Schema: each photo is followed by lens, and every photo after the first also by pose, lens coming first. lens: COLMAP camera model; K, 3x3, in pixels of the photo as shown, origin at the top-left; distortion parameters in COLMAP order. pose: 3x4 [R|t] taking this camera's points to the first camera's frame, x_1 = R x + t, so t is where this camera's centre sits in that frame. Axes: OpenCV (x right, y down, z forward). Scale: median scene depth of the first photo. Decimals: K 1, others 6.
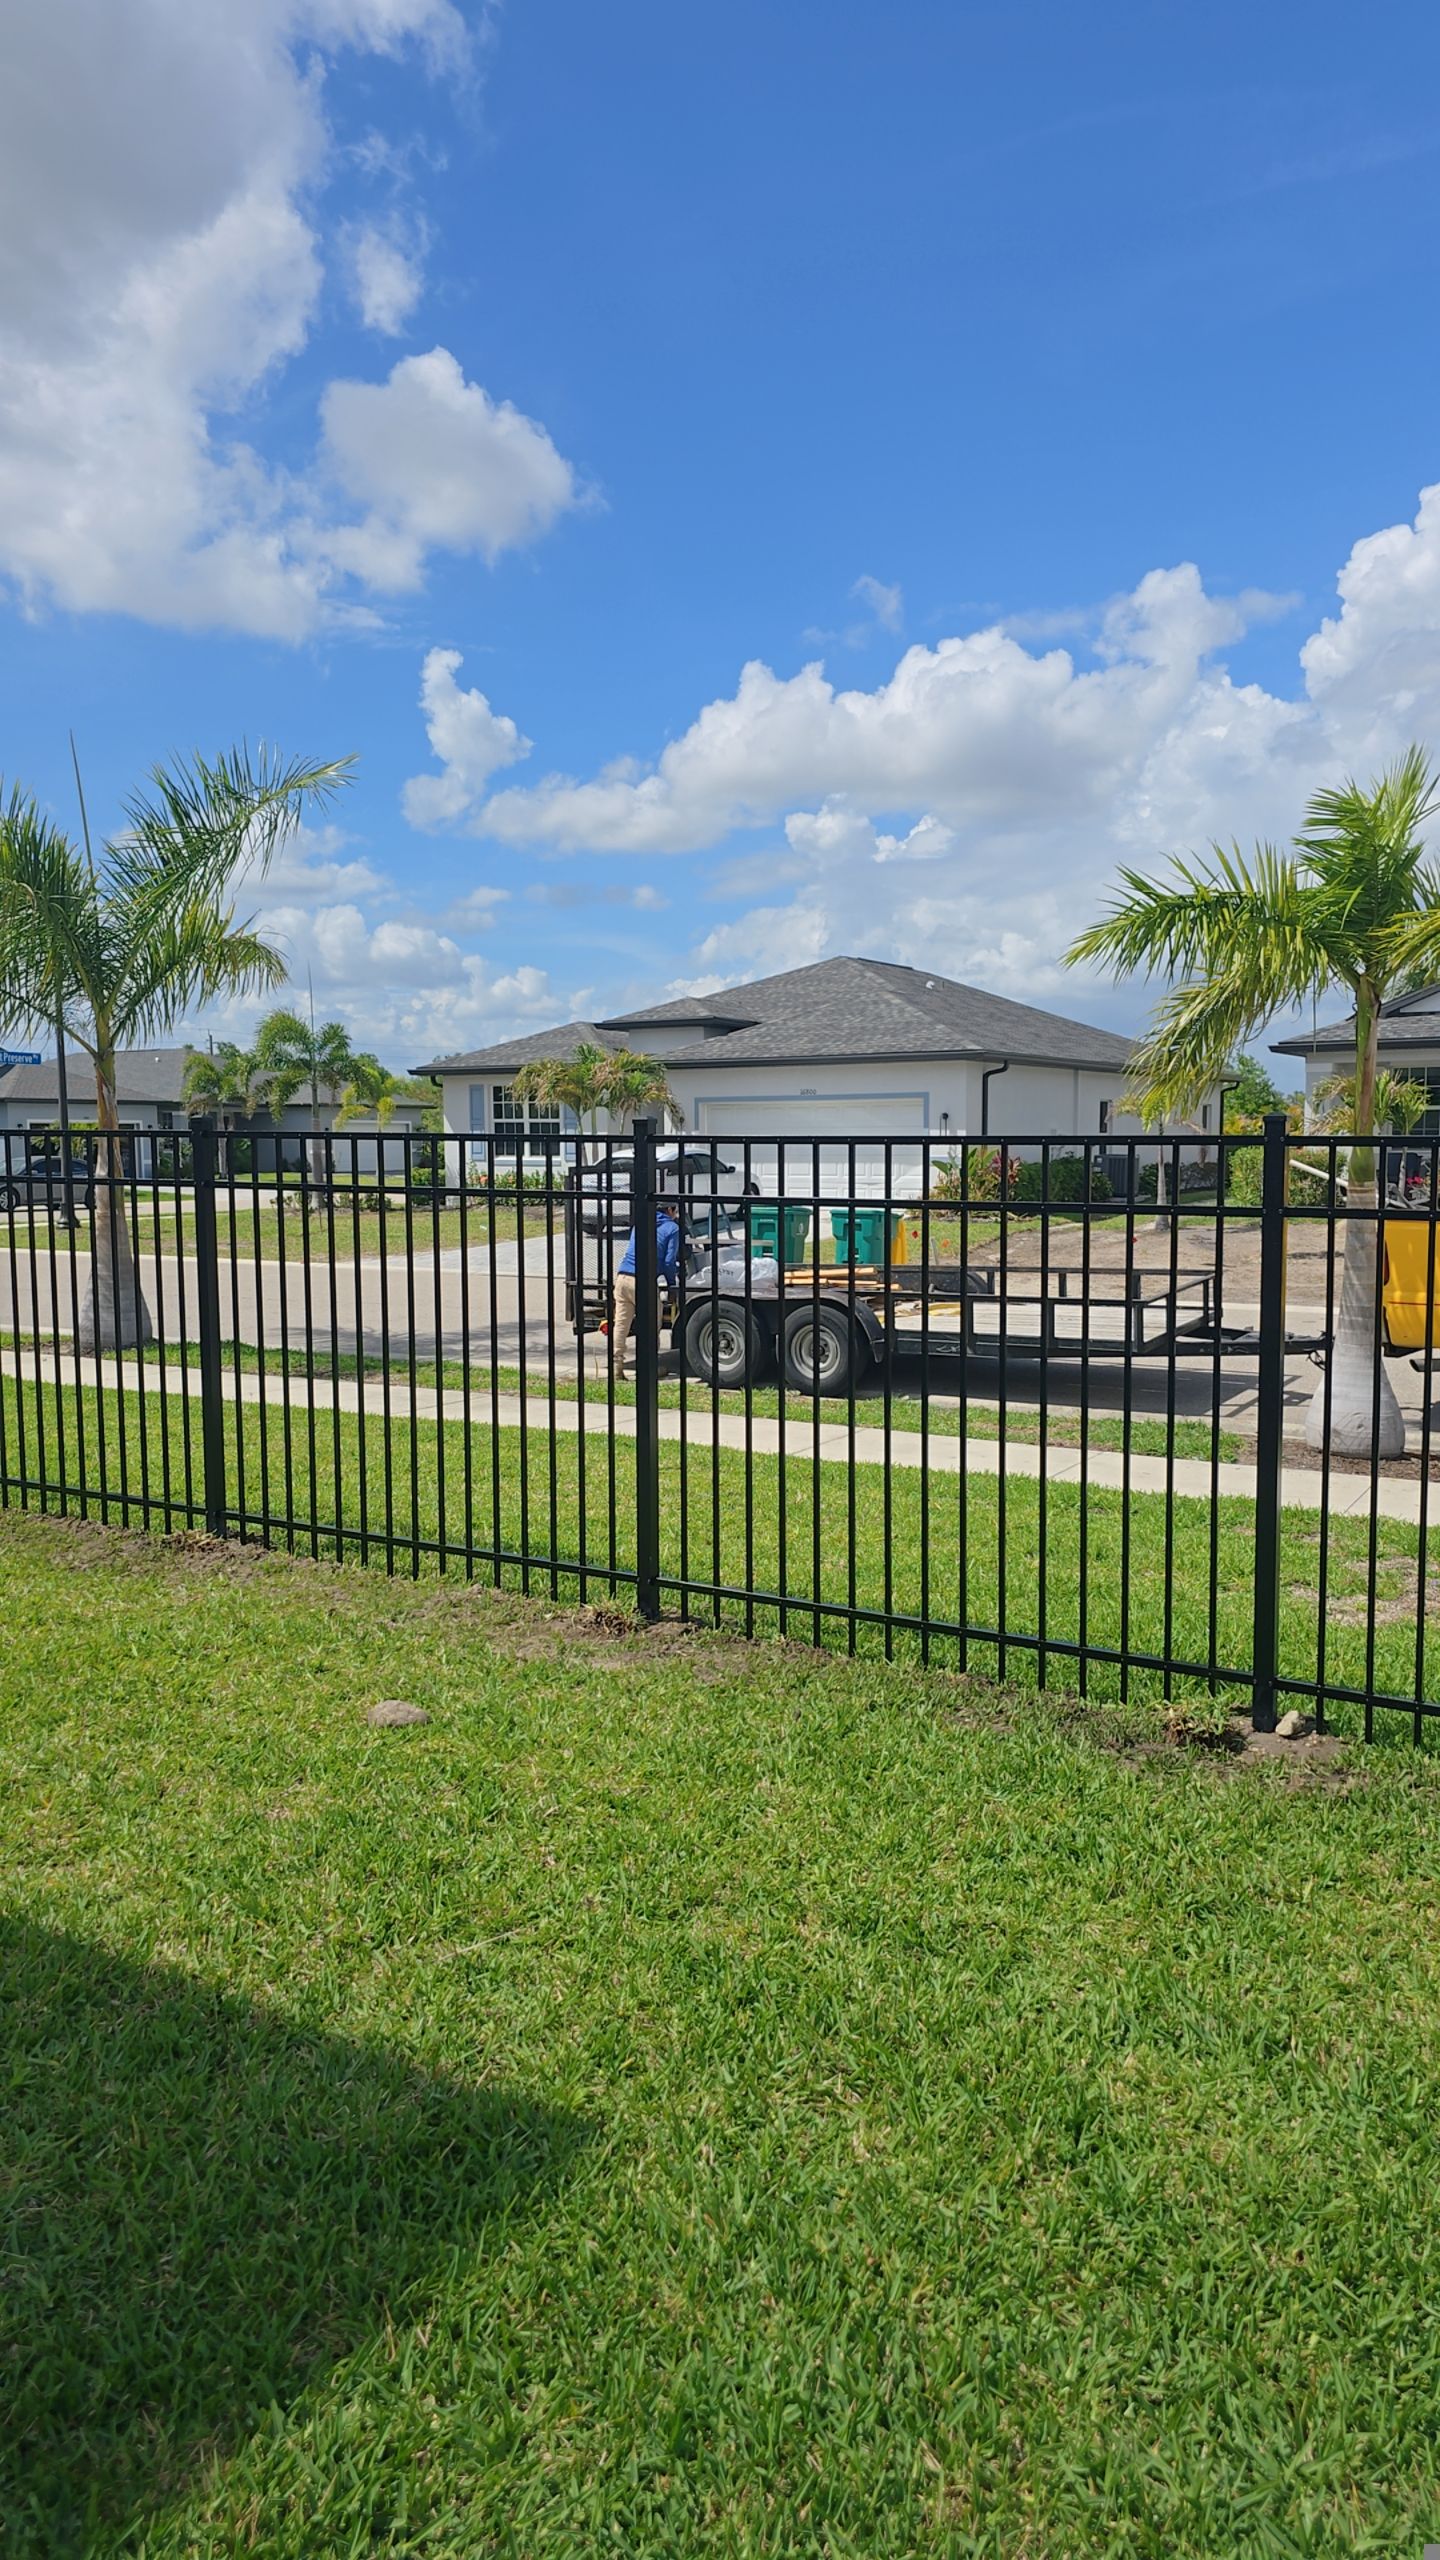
lens RADIAL K [[1706.6, 0, 721.6], [0, 1706.6, 1284.9], [0, 0, 1]] dist [0.069069, -0.059933]
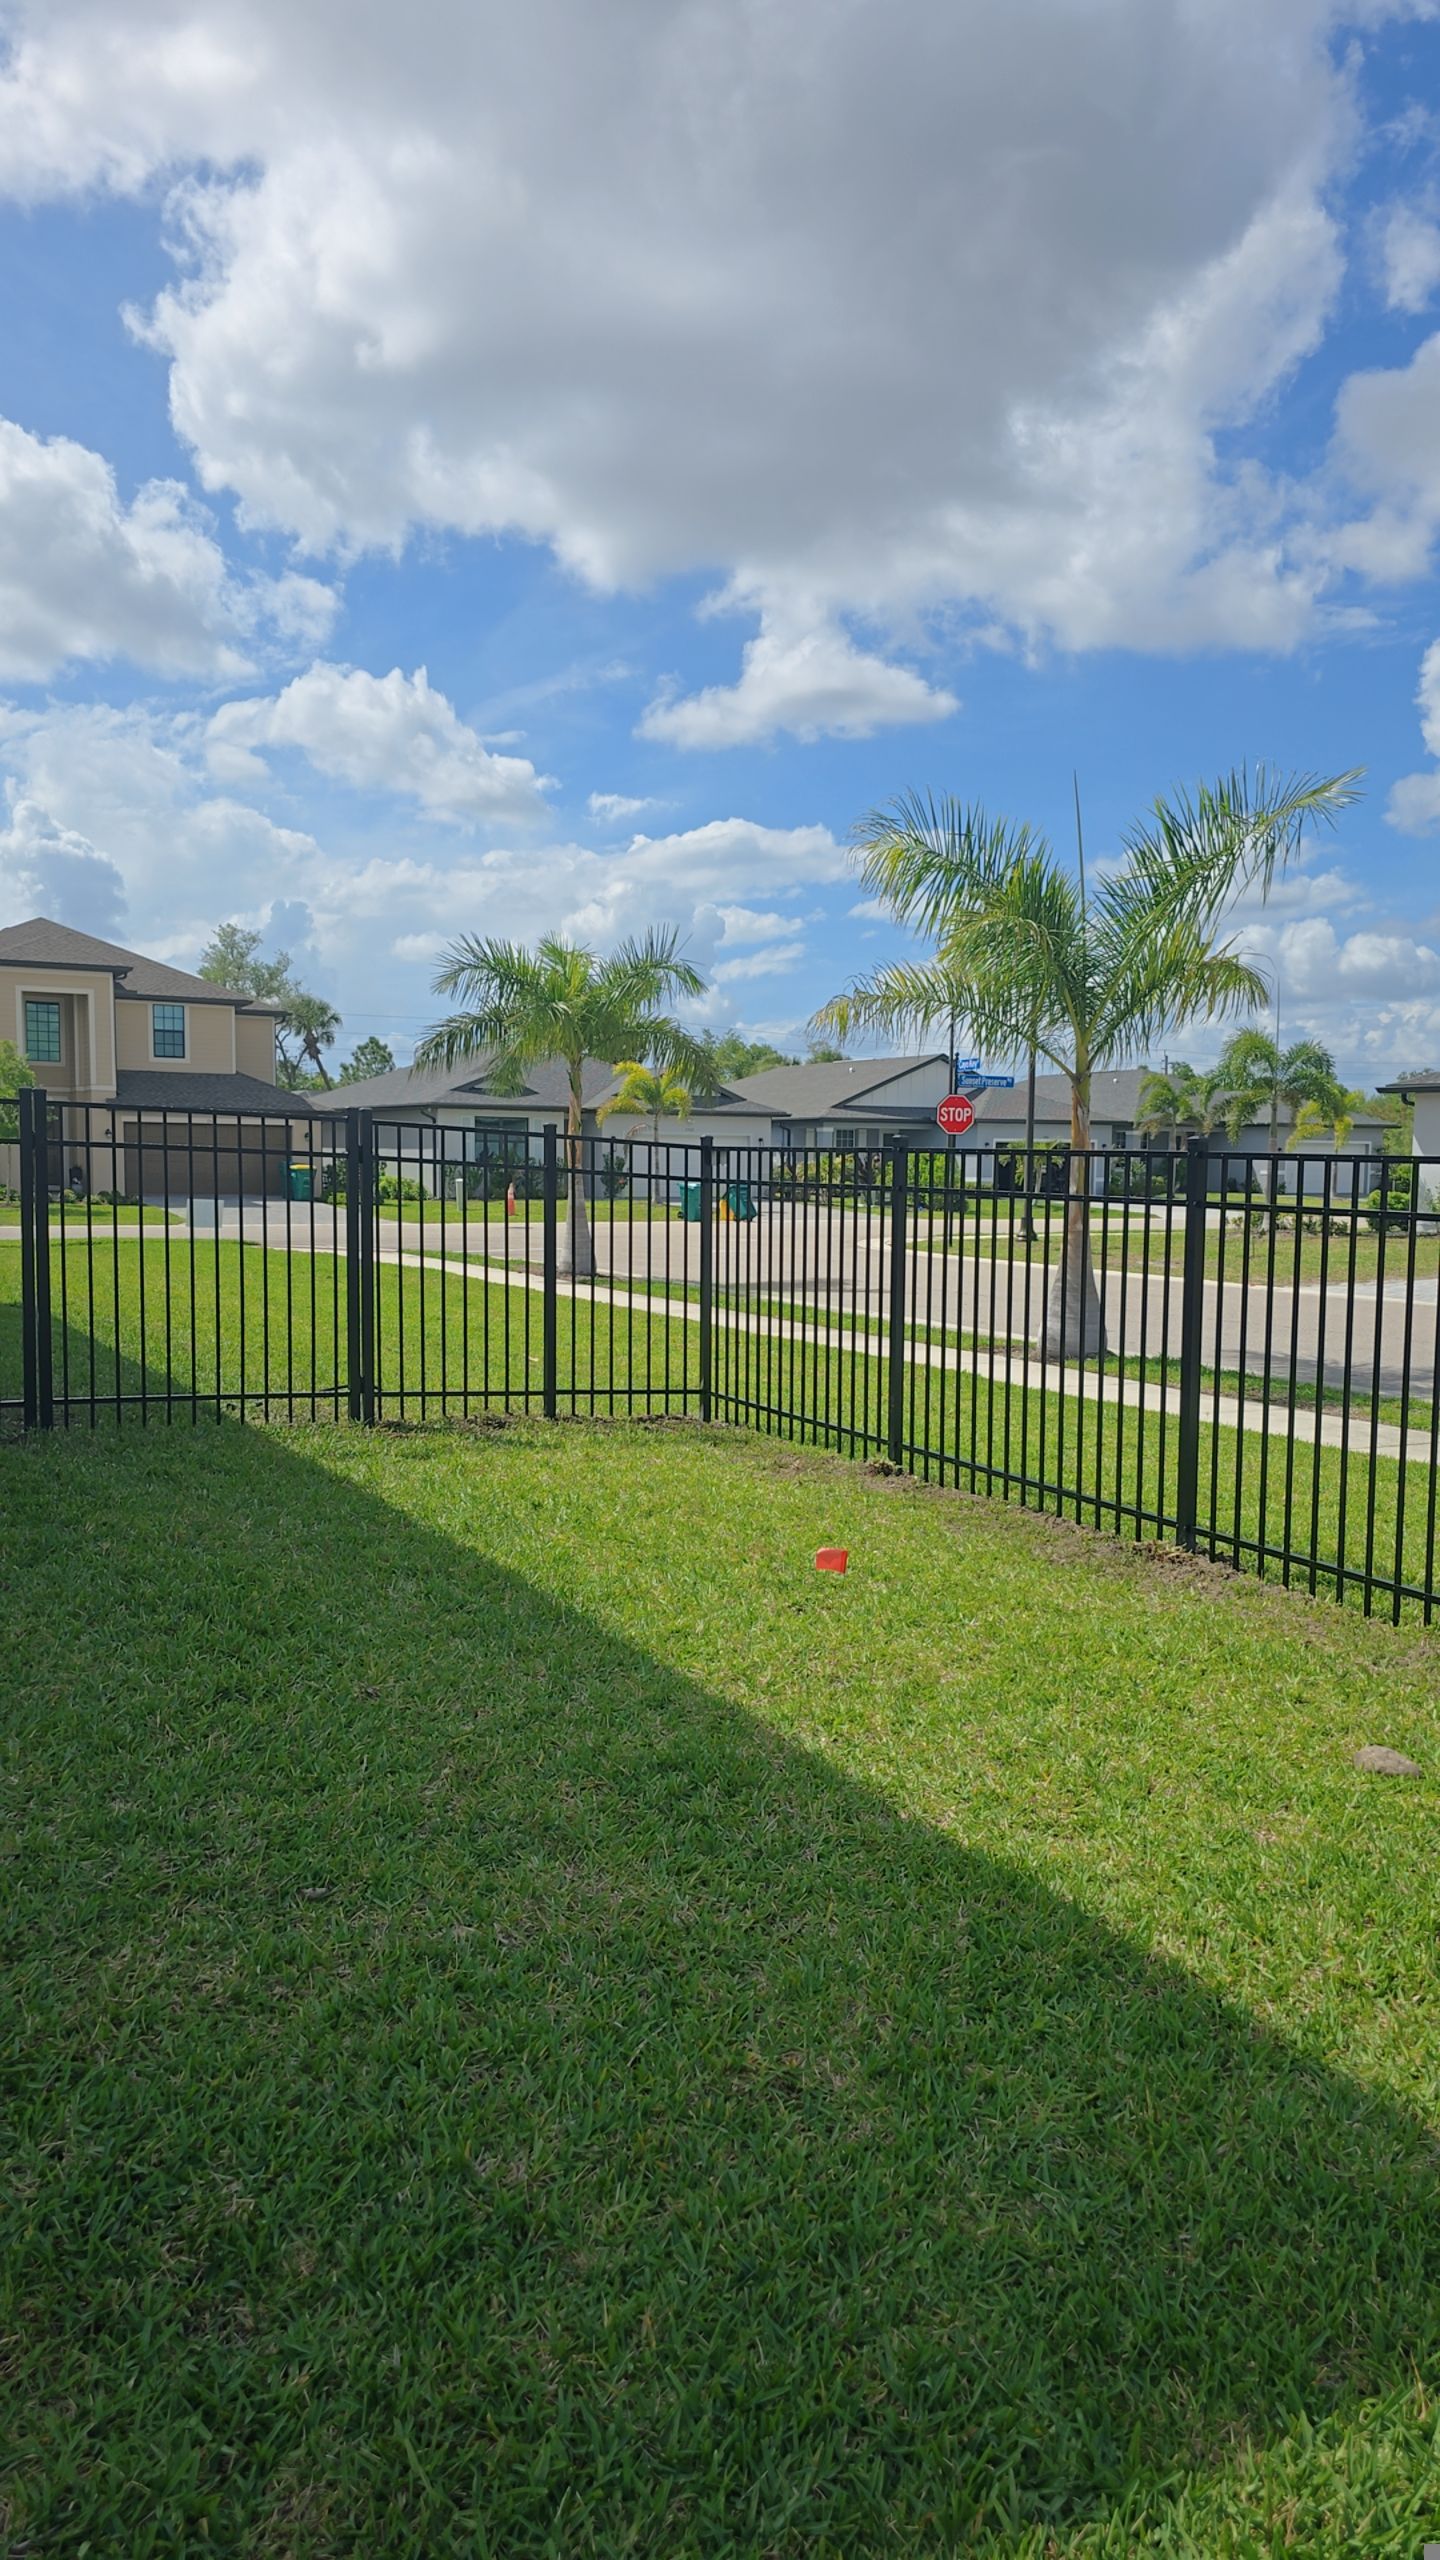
lens RADIAL K [[1706.6, 0, 726.2], [0, 1706.6, 1306.9], [0, 0, 1]] dist [0.069069, -0.059933]
pose [[0.861411, 0.060973, -0.504235, -0.010043], [-0.060072, 0.998031, 0.018058, 0.000120], [0.504343, 0.014735, 0.863378, -0.007269]]
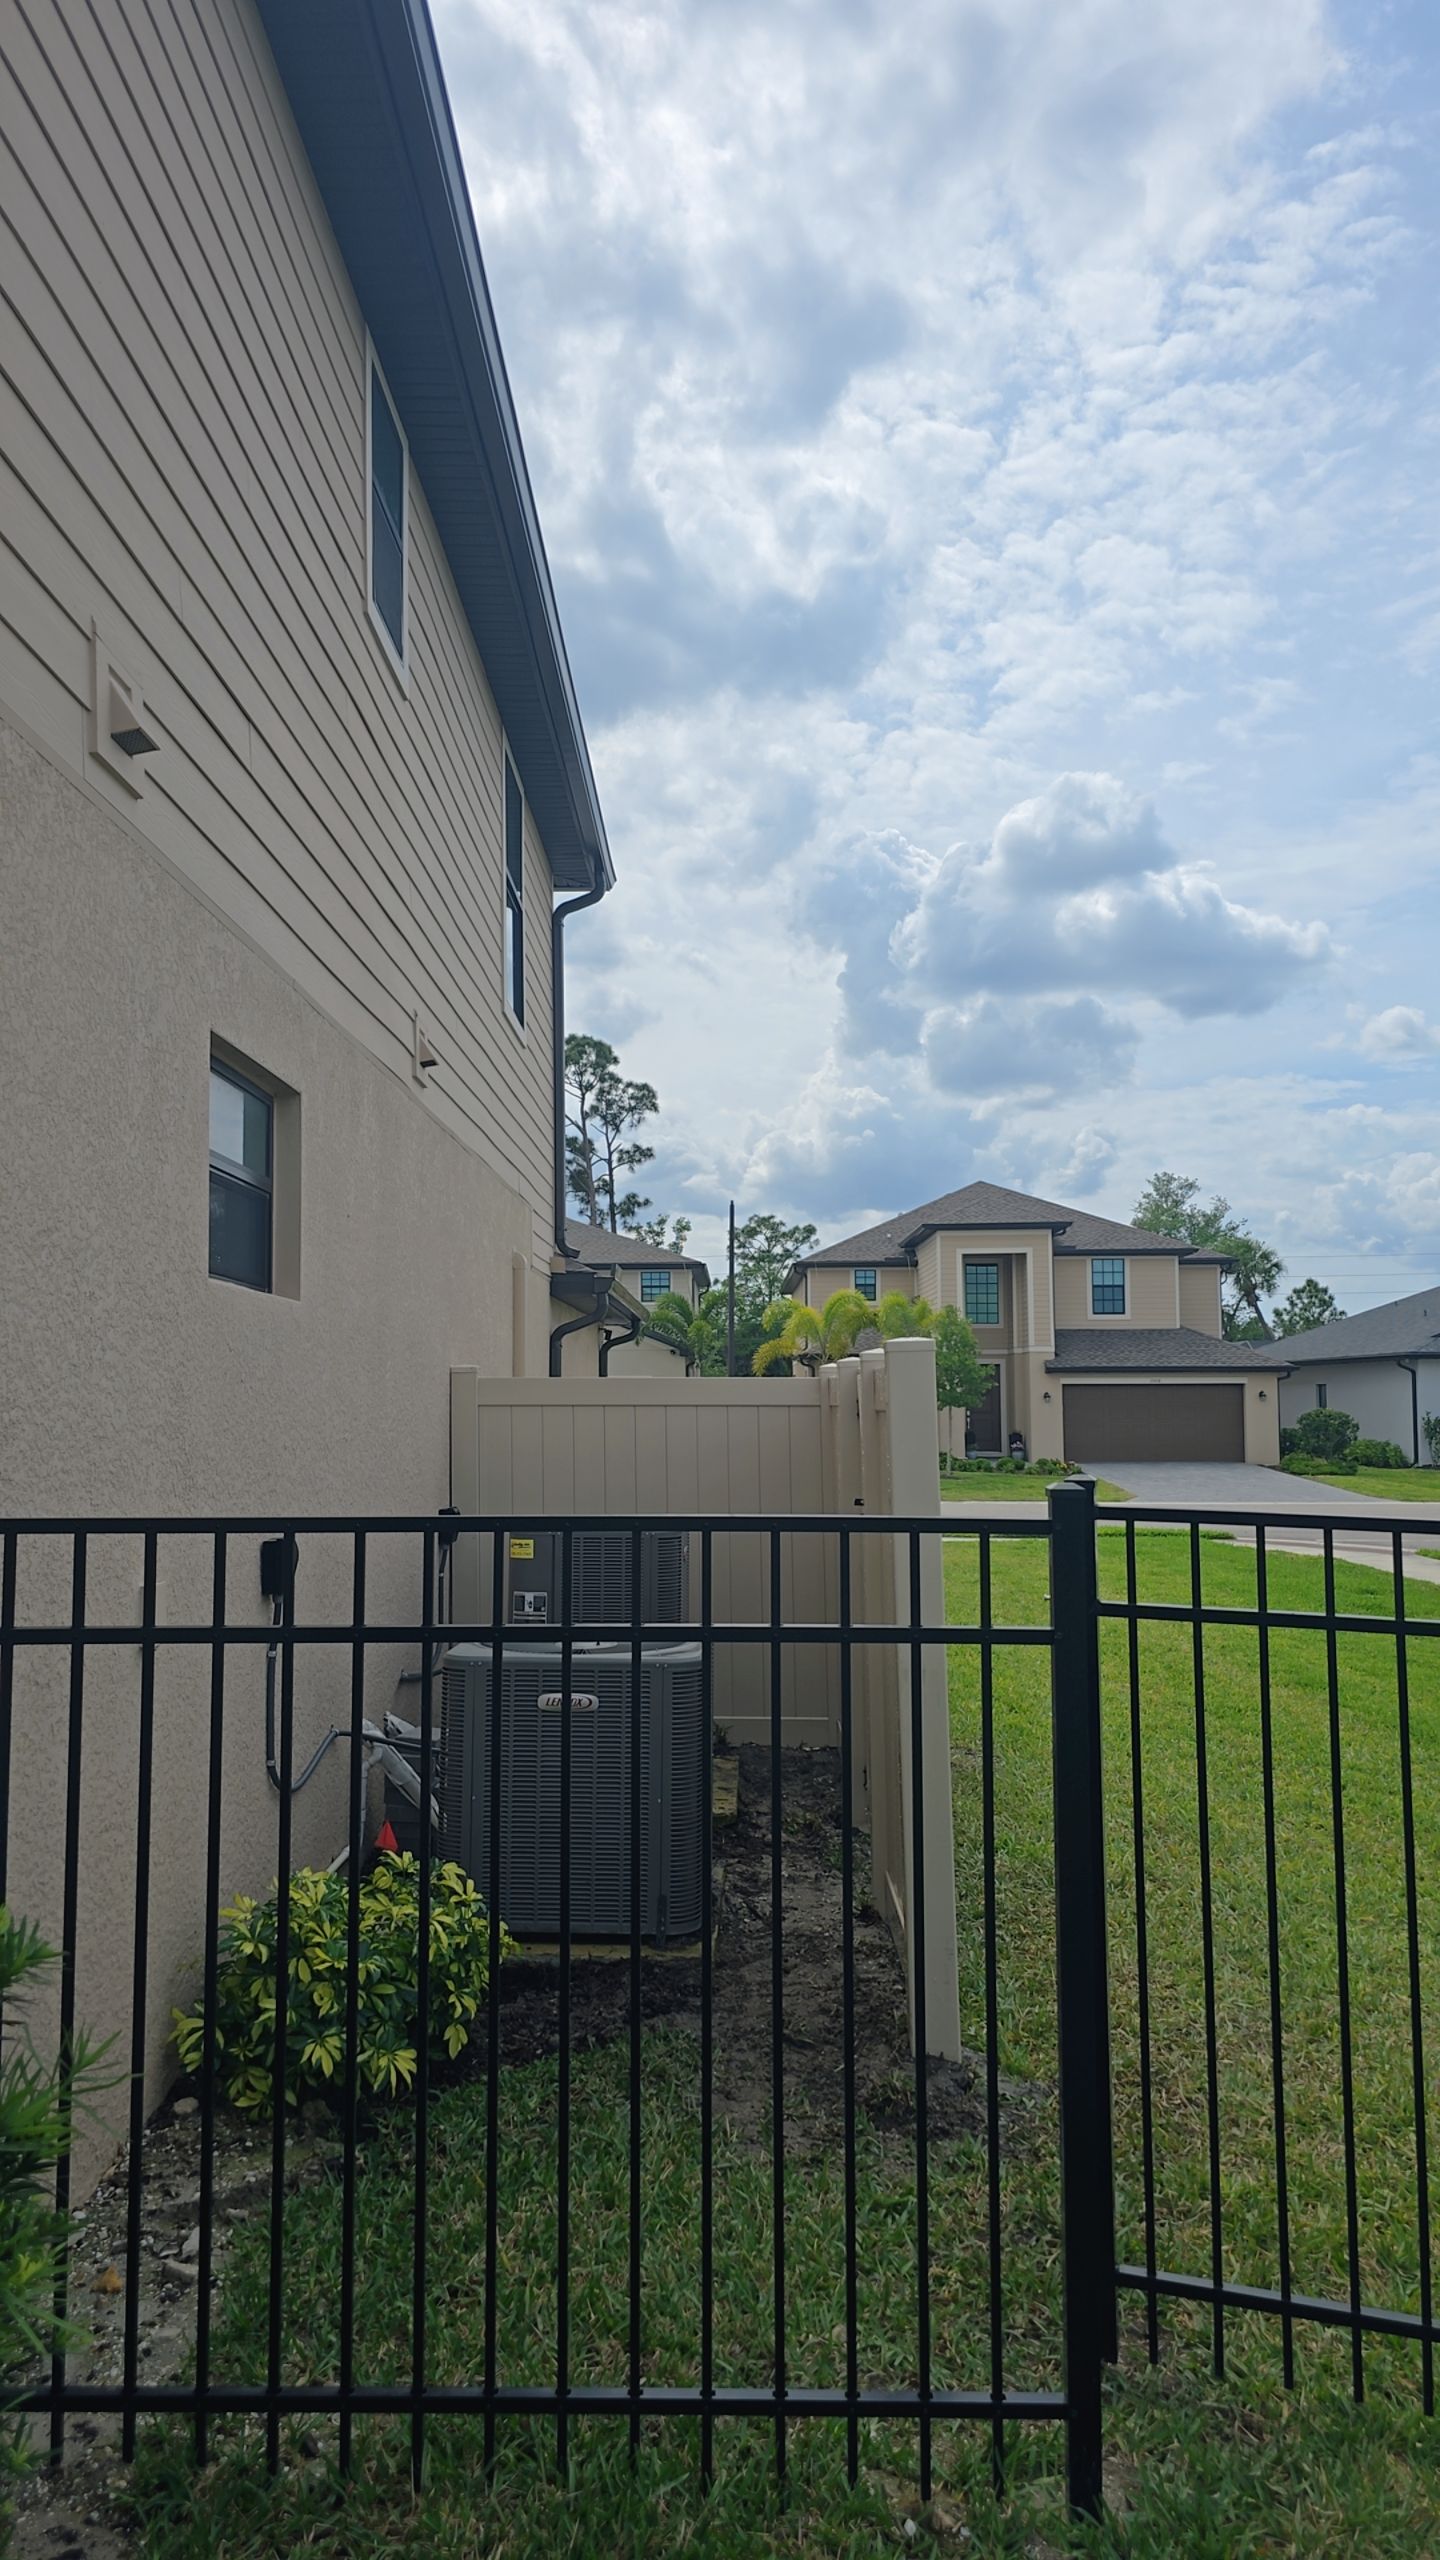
lens RADIAL K [[1706.6, 0, 708.1], [0, 1706.6, 1267.2], [0, 0, 1]] dist [0.069069, -0.059933]
pose [[0.486943, -0.064132, -0.871076, -0.300204], [-0.070606, 0.991147, -0.112442, -0.041749], [0.870575, 0.116256, 0.478104, 0.198626]]
